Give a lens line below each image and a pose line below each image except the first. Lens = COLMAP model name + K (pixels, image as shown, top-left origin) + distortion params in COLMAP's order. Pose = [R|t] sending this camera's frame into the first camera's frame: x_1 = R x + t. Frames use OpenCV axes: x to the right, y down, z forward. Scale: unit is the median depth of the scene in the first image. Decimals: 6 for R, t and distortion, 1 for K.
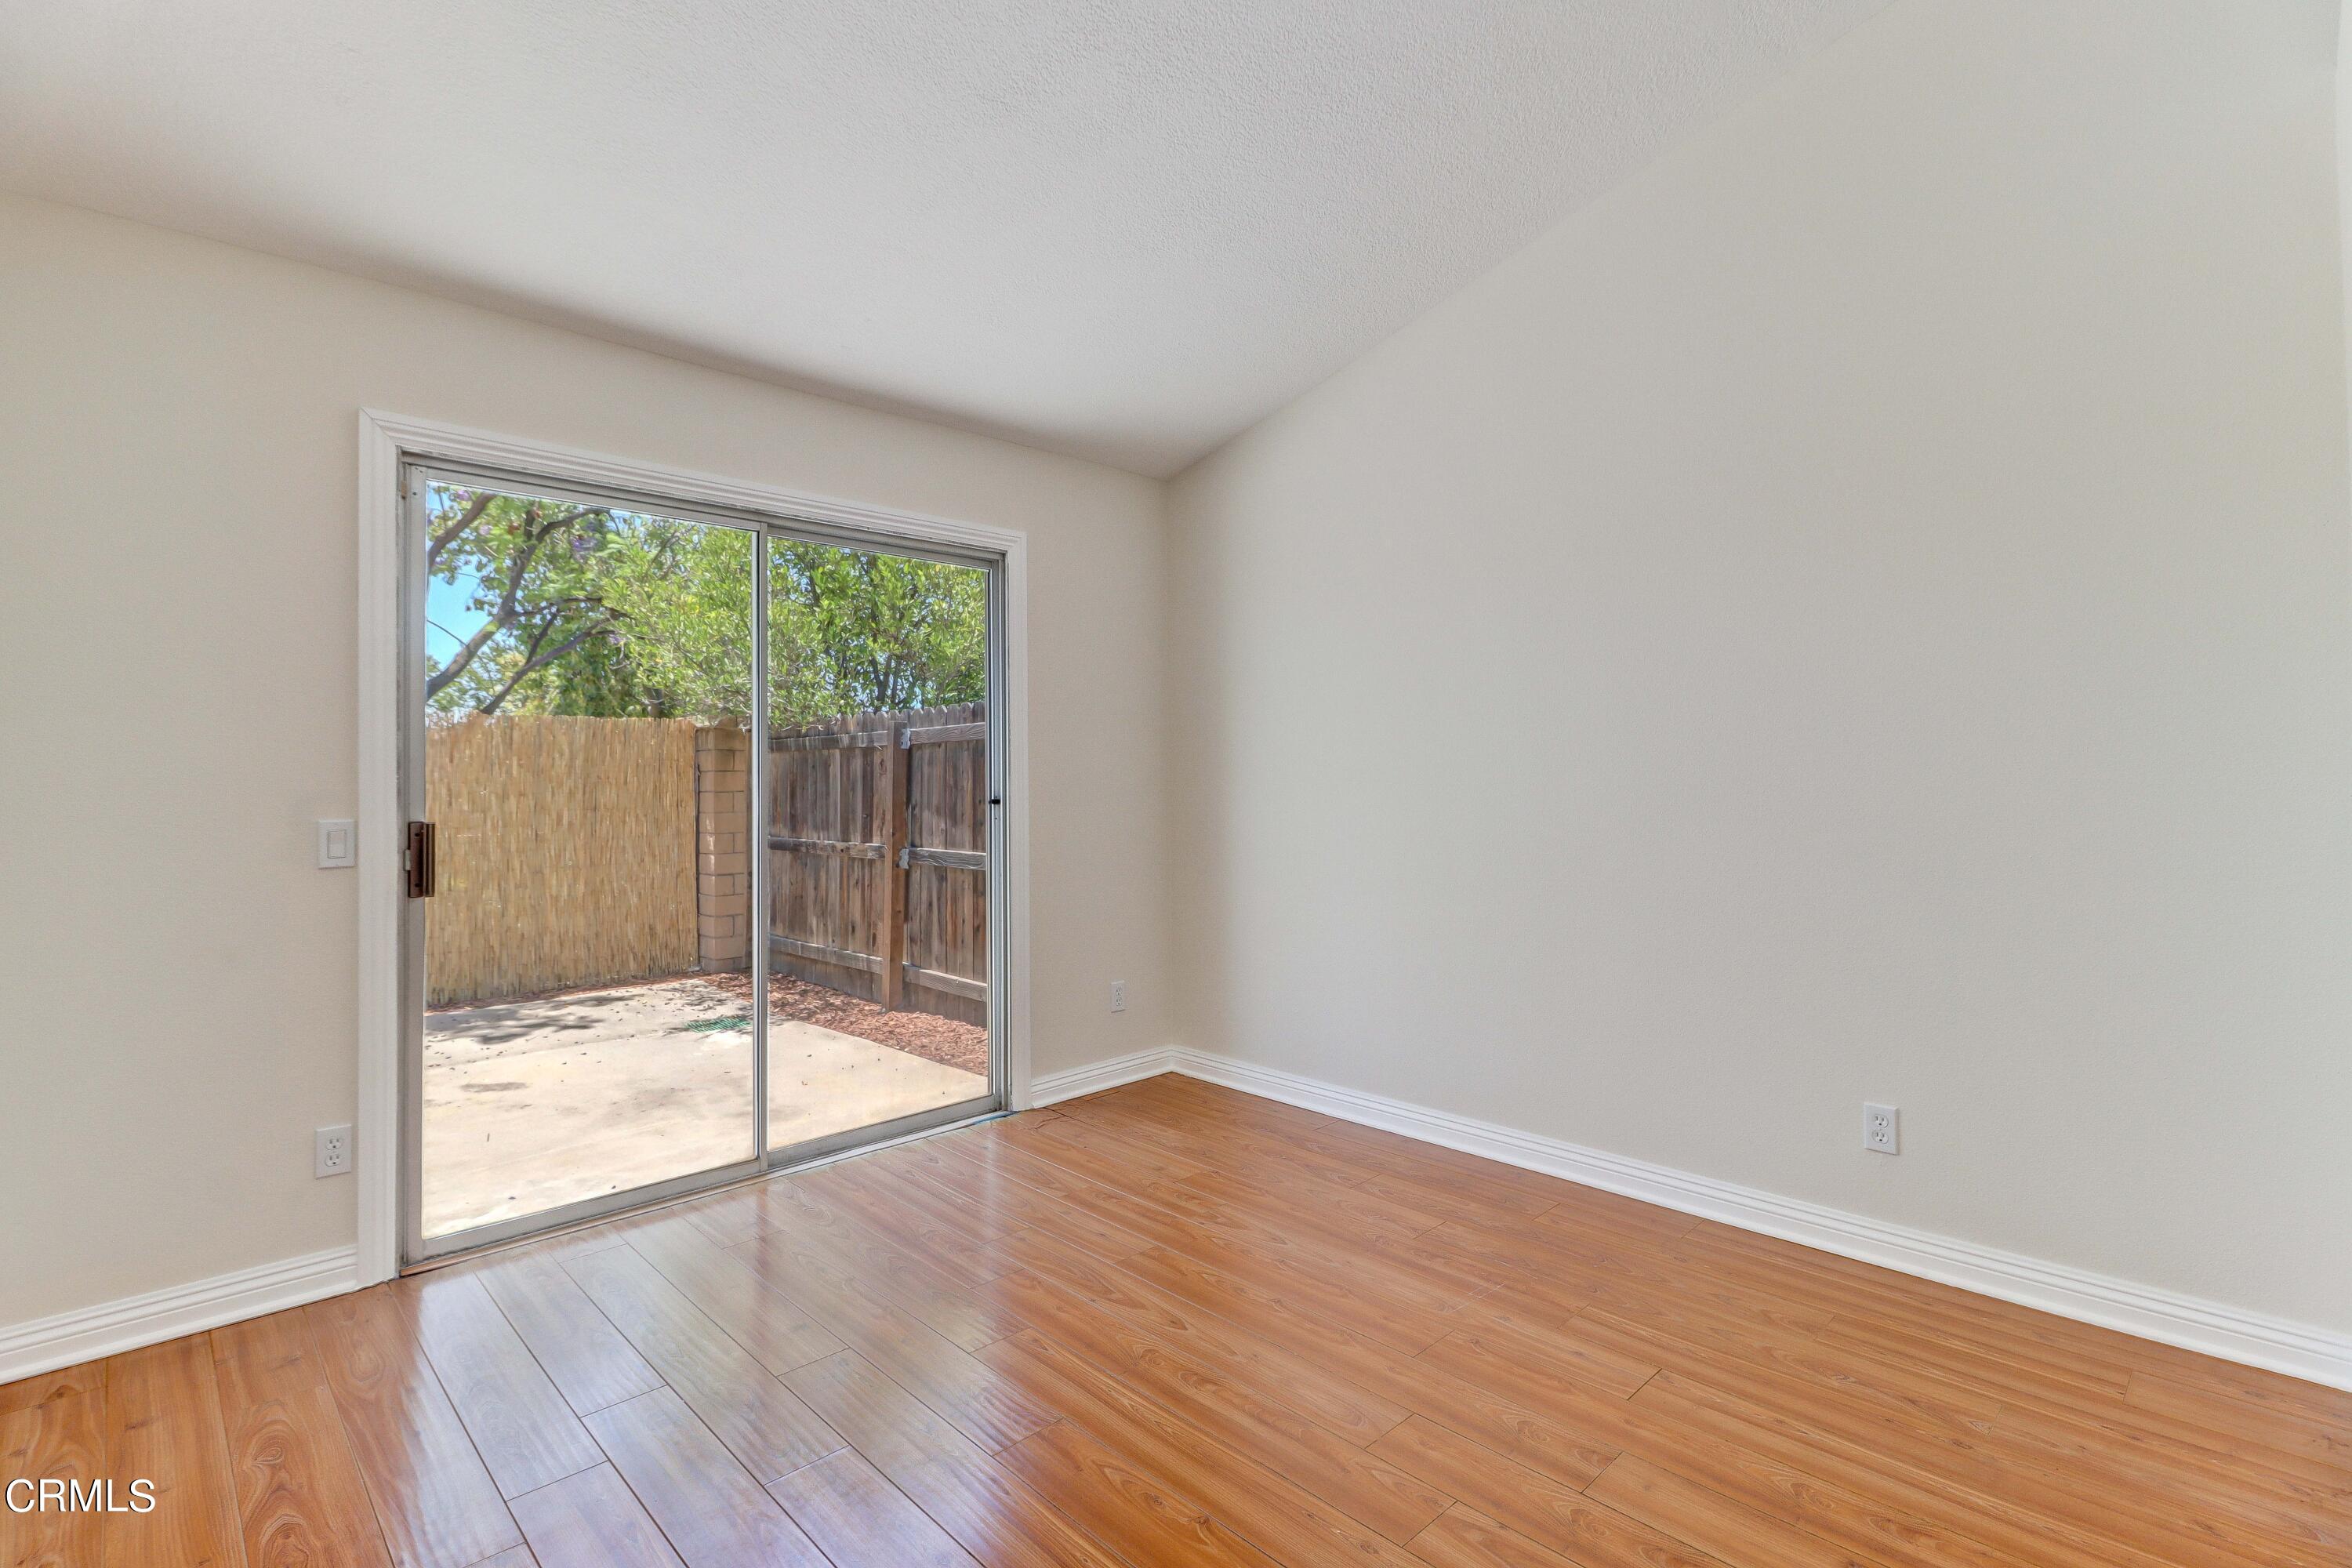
lens RADIAL K [[1087.6, 0, 1180.2], [0, 1087.6, 788.0], [0, 0, 1]] dist [0.018442, -0.012212]
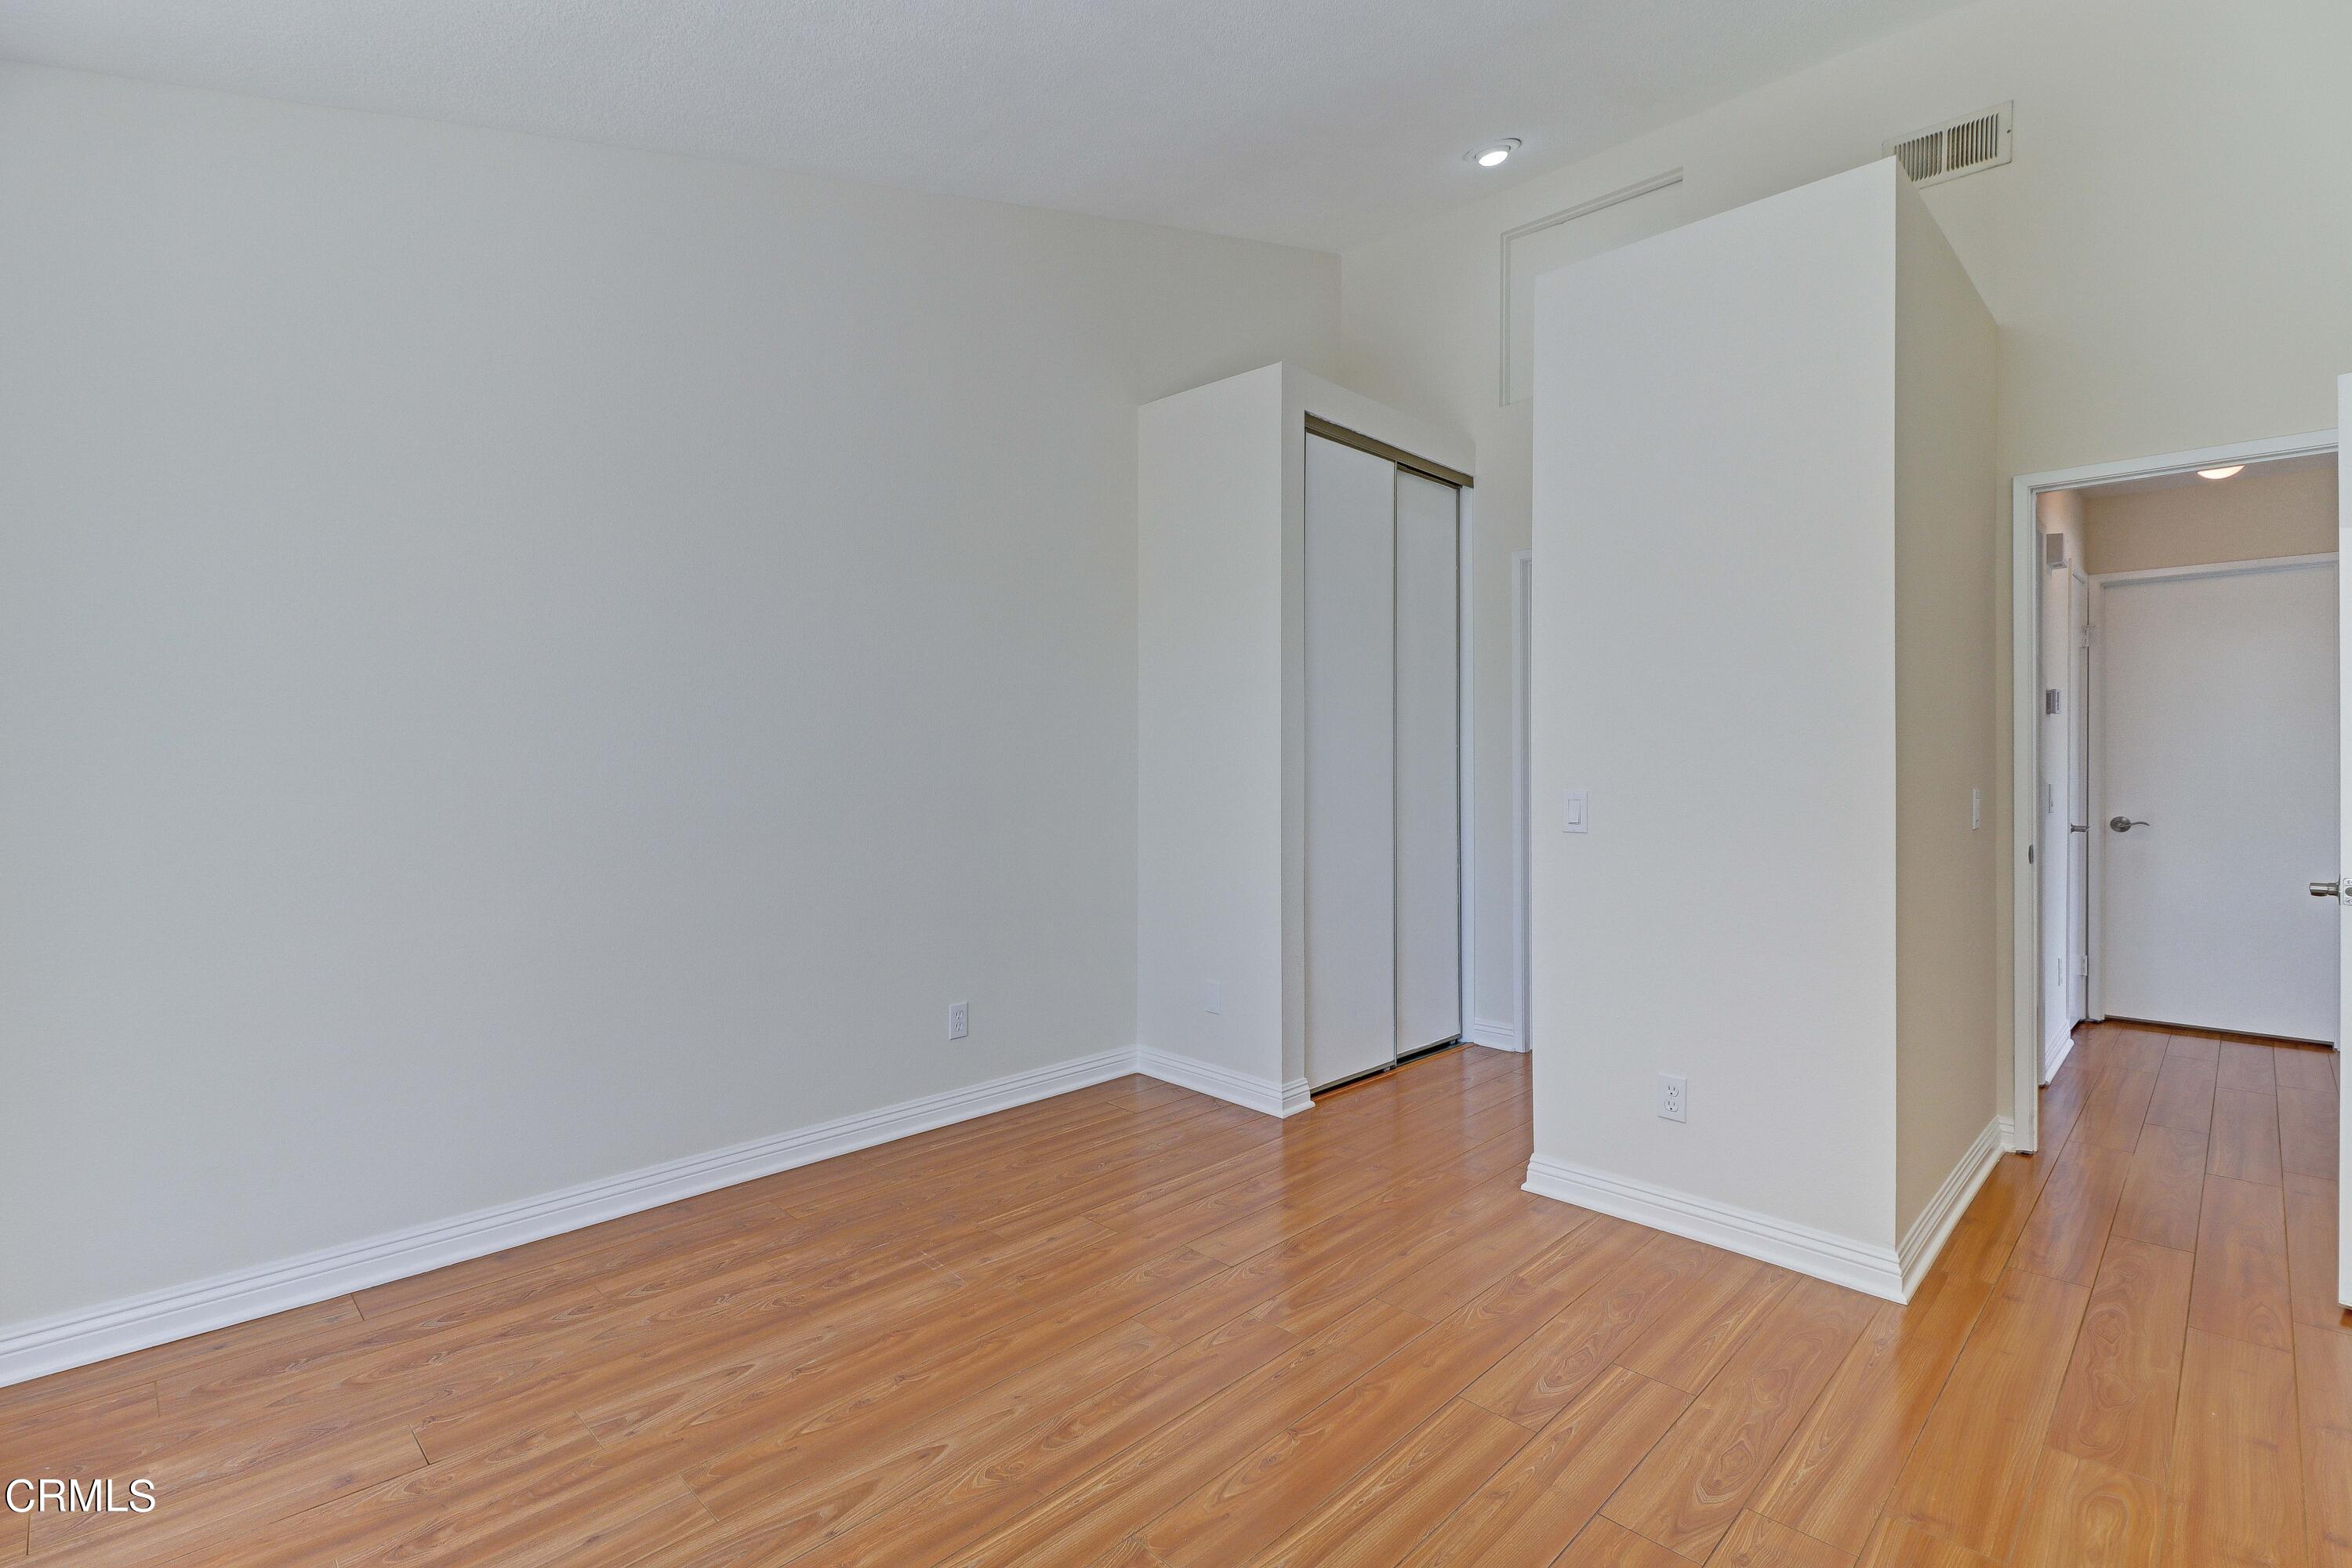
lens RADIAL K [[1087.6, 0, 1192.1], [0, 1087.6, 780.9], [0, 0, 1]] dist [0.018442, -0.012212]
pose [[-0.034247, -0.006235, 0.999394, -0.745862], [0.007228, 0.999953, 0.006486, 0.011621], [-0.999387, 0.007446, -0.034201, 0.801626]]
